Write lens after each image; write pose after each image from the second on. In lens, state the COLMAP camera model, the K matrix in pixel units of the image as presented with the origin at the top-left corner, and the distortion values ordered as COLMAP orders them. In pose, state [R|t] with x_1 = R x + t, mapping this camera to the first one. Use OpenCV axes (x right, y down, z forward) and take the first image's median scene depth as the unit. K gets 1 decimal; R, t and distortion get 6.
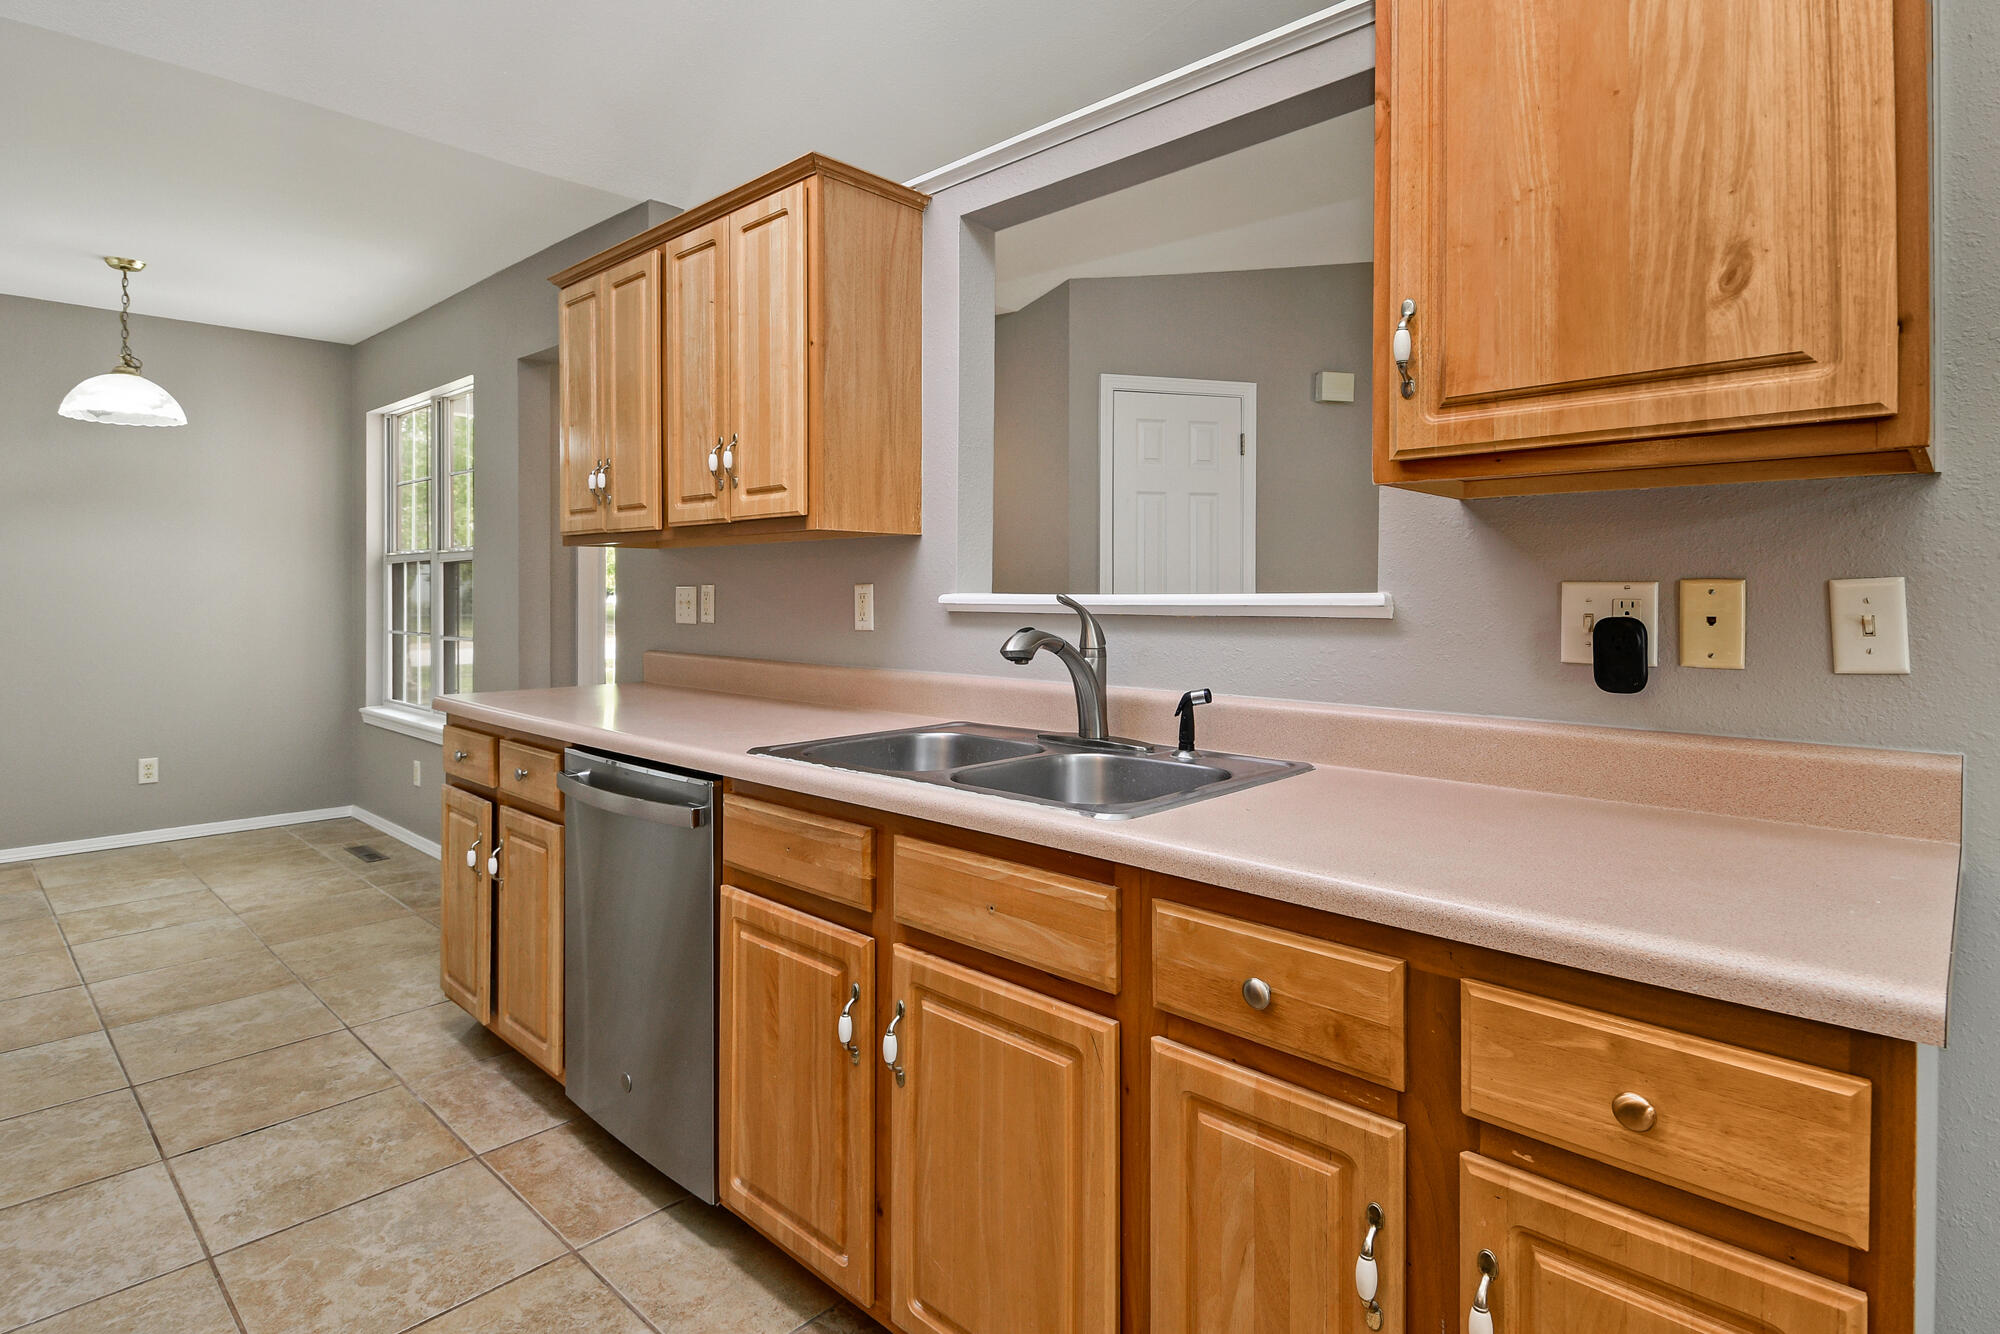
lens RADIAL K [[1053.5, 0, 1010.8], [0, 1053.5, 593.0], [0, 0, 1]] dist [0.029795, -0.016272]
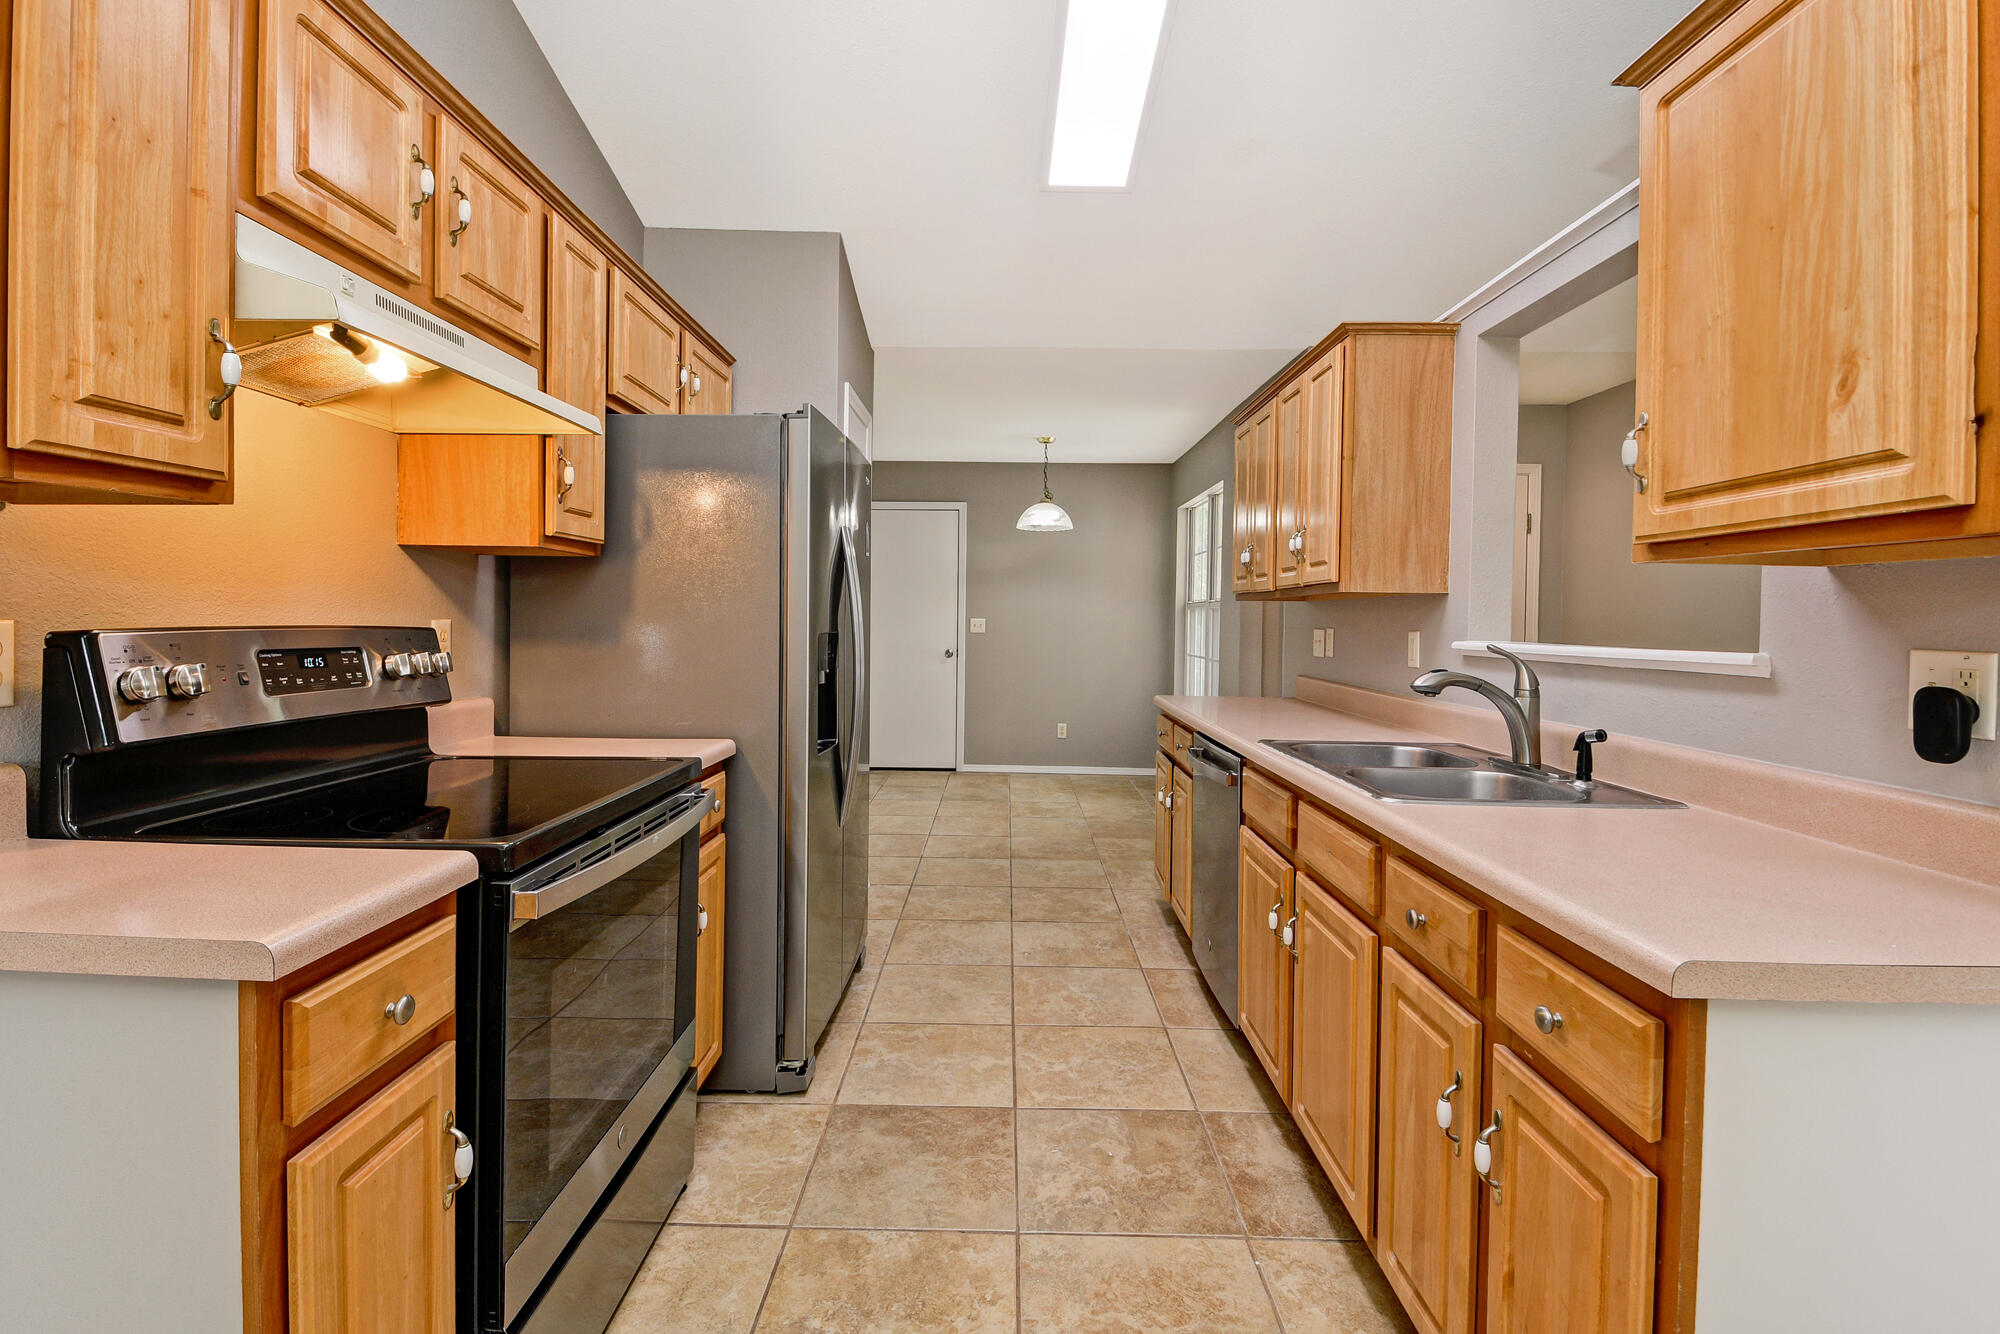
lens RADIAL K [[900.9, 0, 984.2], [0, 900.9, 631.9], [0, 0, 1]] dist [0.009667, -0.010145]
pose [[0.676651, 0.019468, -0.736047, 0.438231], [-0.015121, 0.999807, 0.012544, -0.019172], [0.736149, 0.002642, 0.676814, -0.175742]]
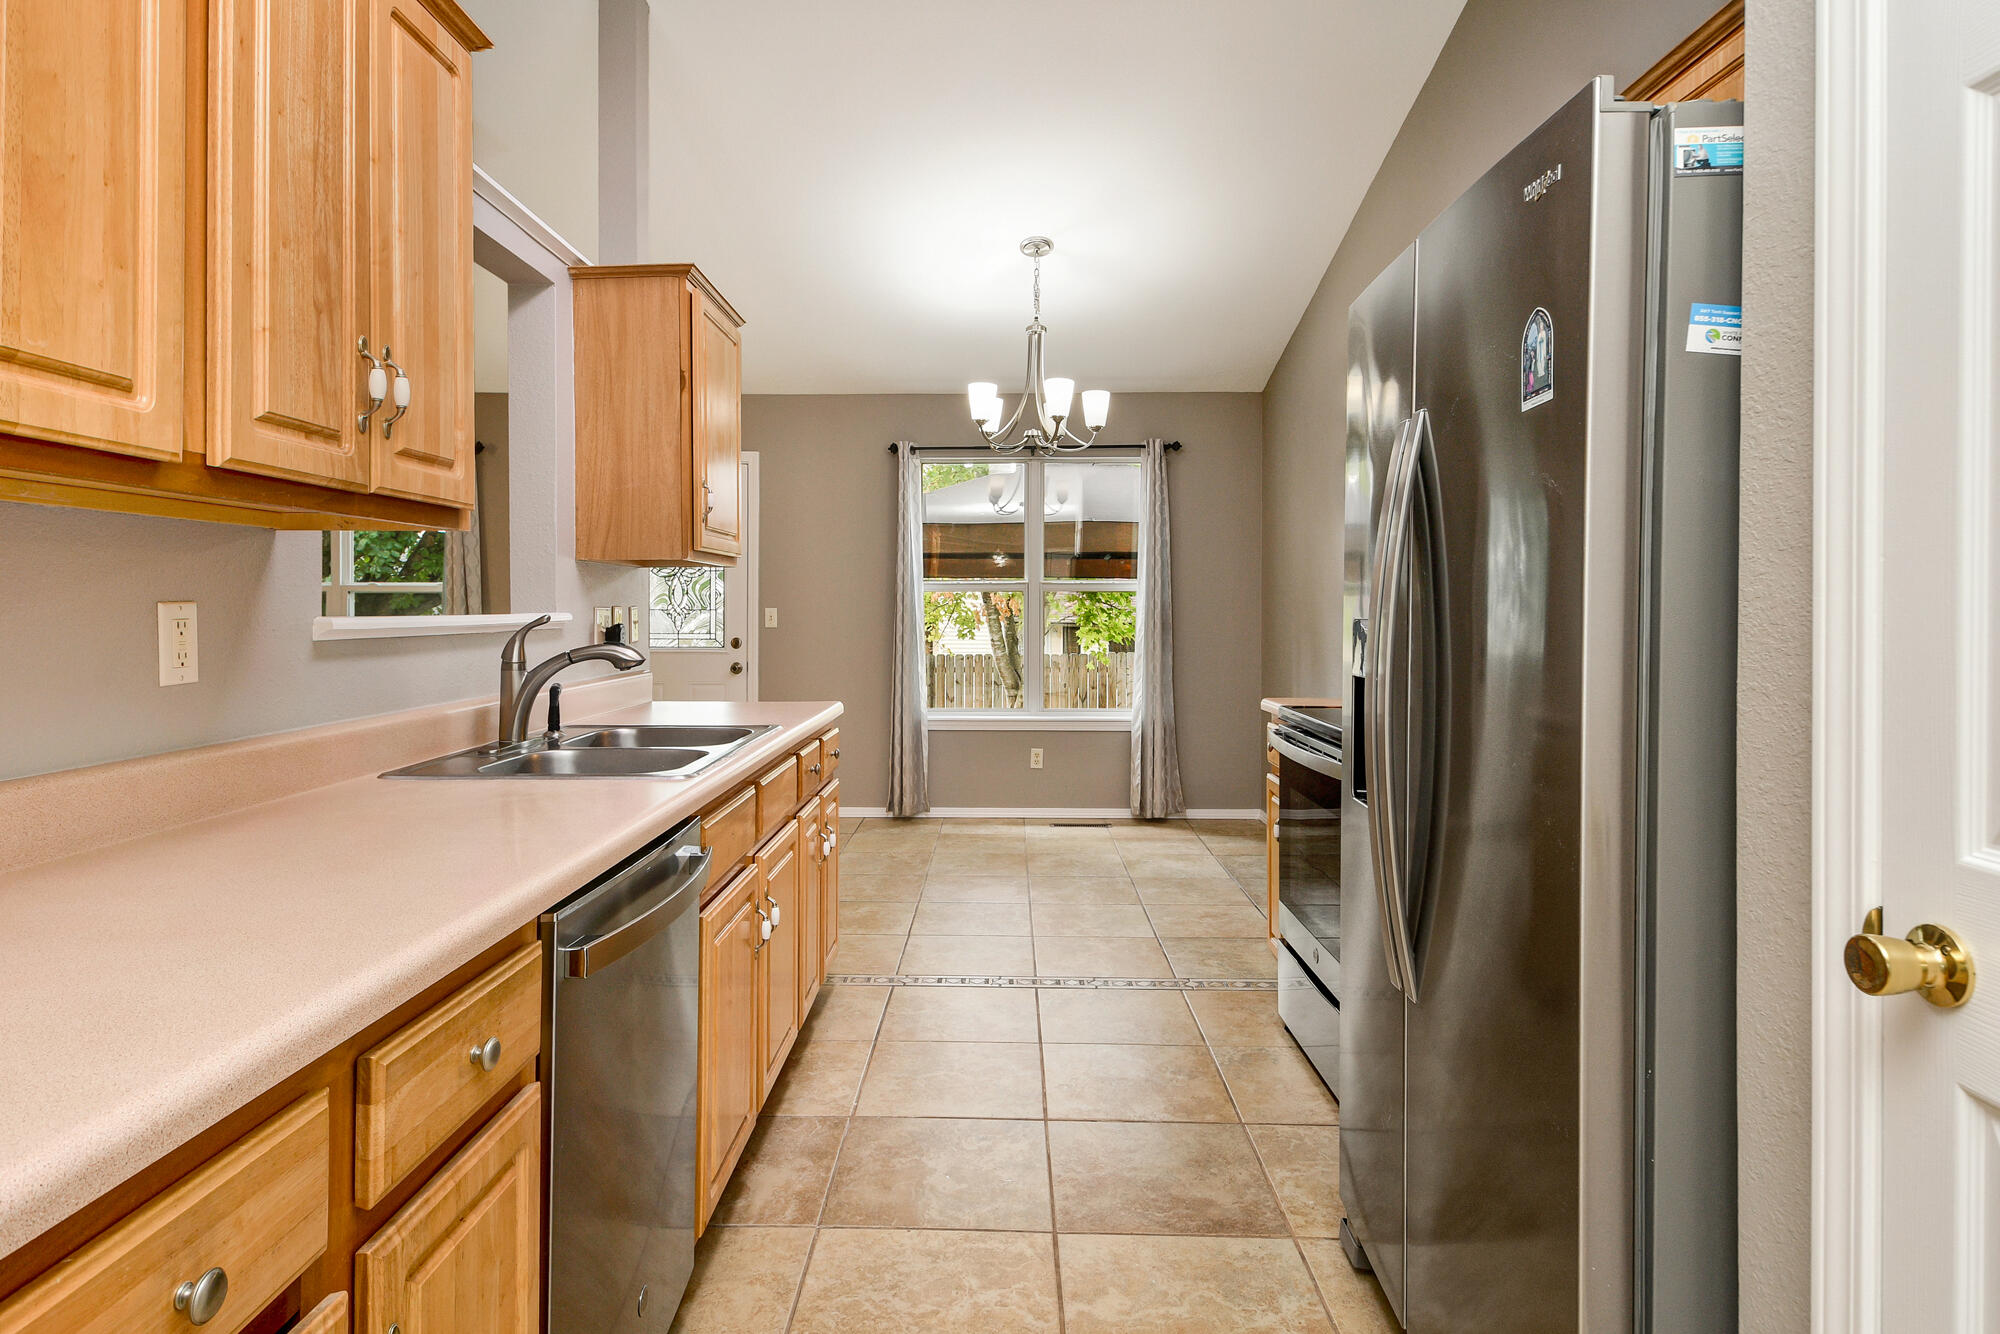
lens RADIAL K [[1100.6, 0, 956.4], [0, 1100.6, 628.4], [0, 0, 1]] dist [0.019124, -0.007758]
pose [[-0.658672, -0.016548, 0.752248, -1.157640], [-0.002005, 0.999793, 0.020237, -0.010047], [-0.752428, 0.011822, -0.658569, 1.459328]]
